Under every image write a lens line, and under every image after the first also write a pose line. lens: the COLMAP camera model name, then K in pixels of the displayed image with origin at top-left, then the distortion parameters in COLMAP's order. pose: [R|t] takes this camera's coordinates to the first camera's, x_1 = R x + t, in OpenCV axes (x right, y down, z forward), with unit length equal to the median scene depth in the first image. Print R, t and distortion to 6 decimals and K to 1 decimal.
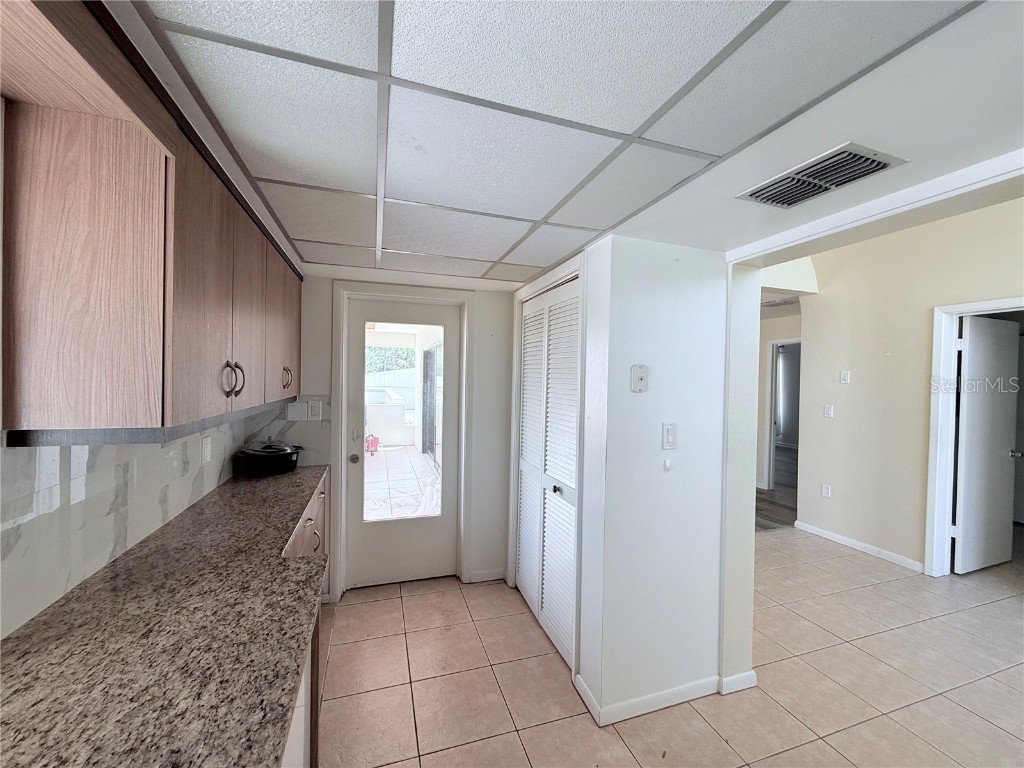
lens RADIAL K [[410.2, 0, 509.0], [0, 410.2, 383.2], [0, 0, 1]] dist [0.006713, 0.000453]
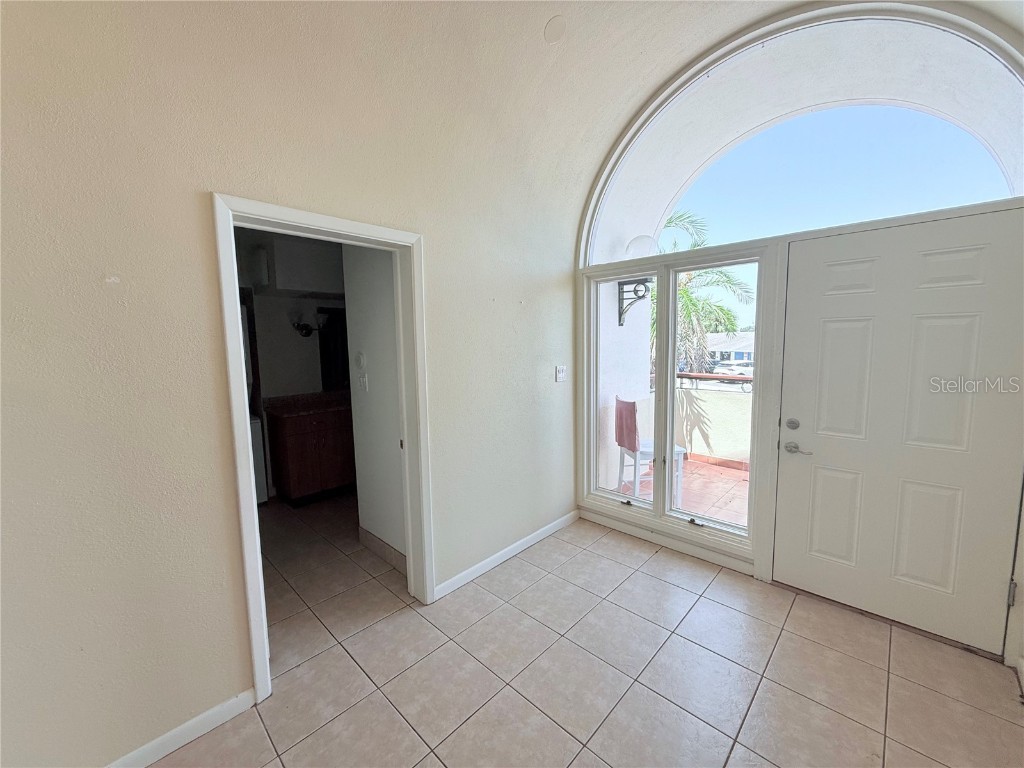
lens RADIAL K [[410.2, 0, 509.0], [0, 410.2, 383.2], [0, 0, 1]] dist [0.006713, 0.000453]
pose [[-0.475814, -0.105477, 0.873199, 0.406594], [0.016874, 0.991506, 0.128962, -0.018734], [-0.879384, 0.076096, -0.469992, 0.905890]]
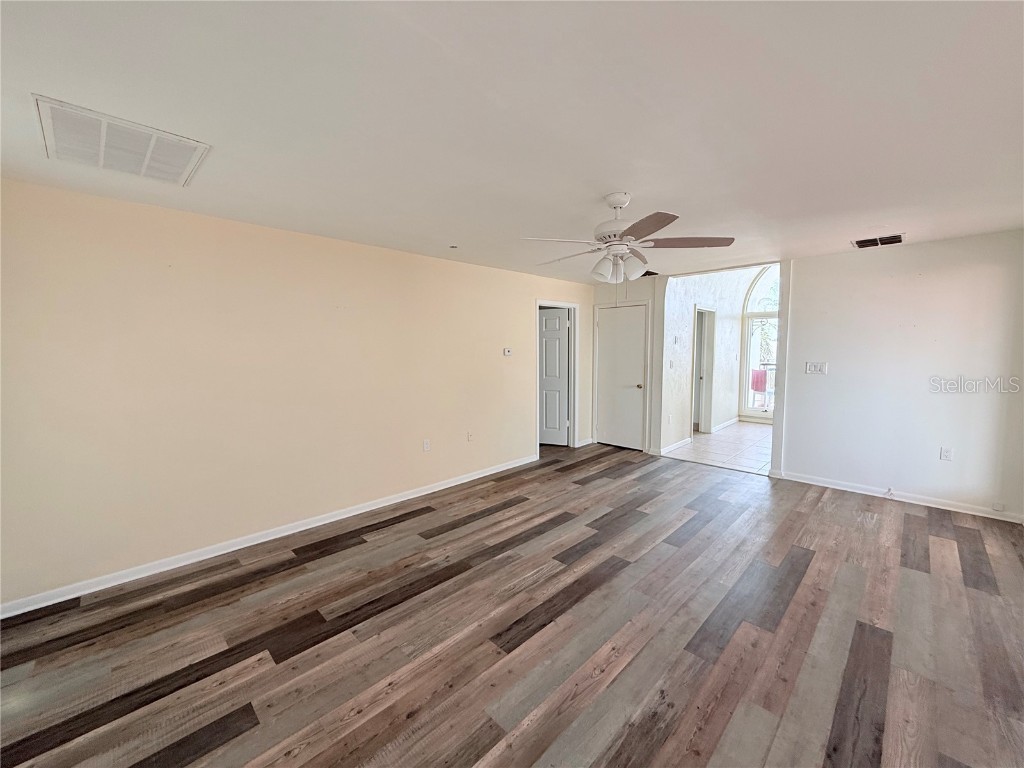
lens RADIAL K [[410.2, 0, 509.0], [0, 410.2, 383.2], [0, 0, 1]] dist [0.006713, 0.000453]
pose [[-0.476701, -0.091853, 0.874253, -0.251395], [0.003831, 0.994299, 0.106555, -0.023423], [-0.879057, 0.054144, -0.473632, 2.607360]]
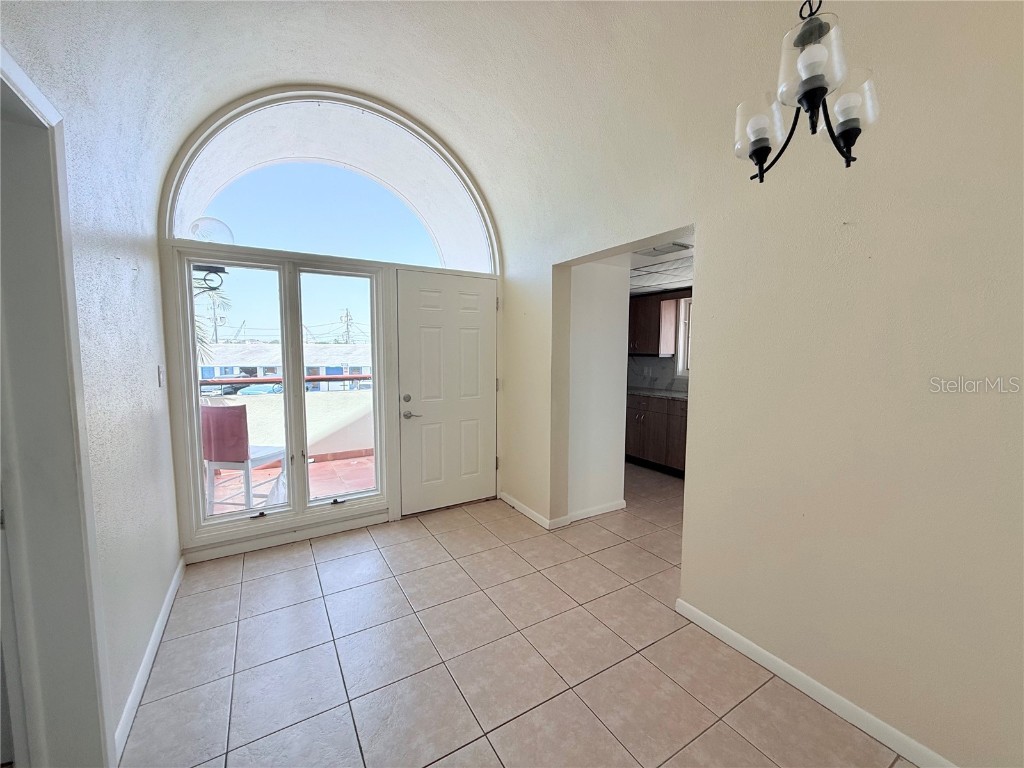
lens RADIAL K [[410.2, 0, 509.0], [0, 410.2, 383.2], [0, 0, 1]] dist [0.006713, 0.000453]
pose [[-0.972698, -0.004890, -0.232022, 0.773779], [-0.025741, 0.995882, 0.086923, 0.020418], [0.230642, 0.090522, -0.968819, 1.169492]]
